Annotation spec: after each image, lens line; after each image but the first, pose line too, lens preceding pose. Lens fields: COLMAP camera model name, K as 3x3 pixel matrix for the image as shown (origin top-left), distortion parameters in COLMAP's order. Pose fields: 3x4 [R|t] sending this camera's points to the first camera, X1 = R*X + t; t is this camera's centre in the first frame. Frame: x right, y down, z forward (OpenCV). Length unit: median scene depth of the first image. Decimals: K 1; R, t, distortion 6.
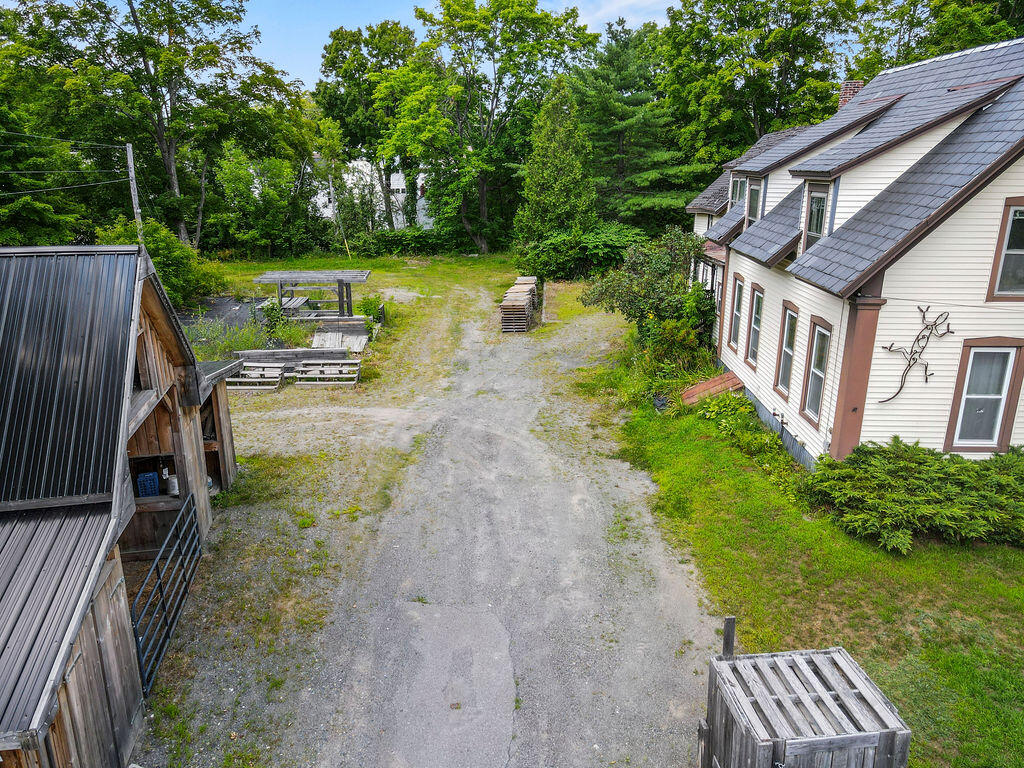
lens RADIAL K [[754.3, 0, 512.0], [0, 754.3, 384.0], [0, 0, 1]] dist [-0.007522, 0.027923]
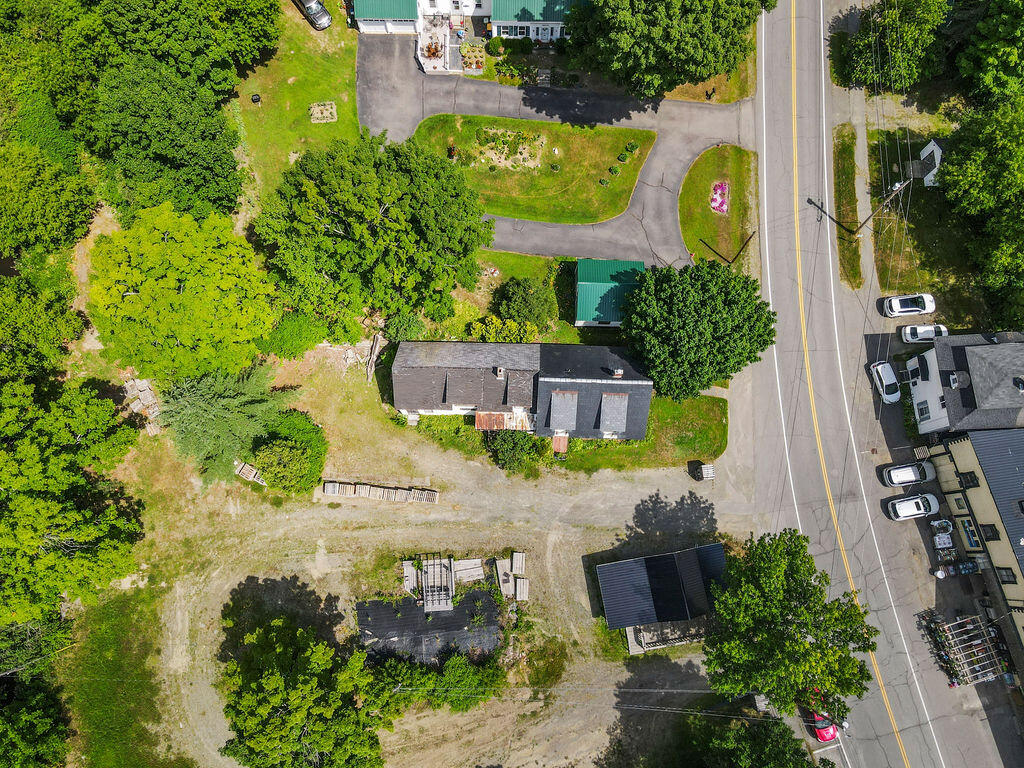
lens RADIAL K [[754.3, 0, 512.0], [0, 754.3, 384.0], [0, 0, 1]] dist [-0.007522, 0.027923]
pose [[0.018737, -0.976097, 0.216527, -0.319631], [0.292092, 0.212461, 0.932493, -4.577769], [-0.956207, 0.045774, 0.289091, 0.234288]]
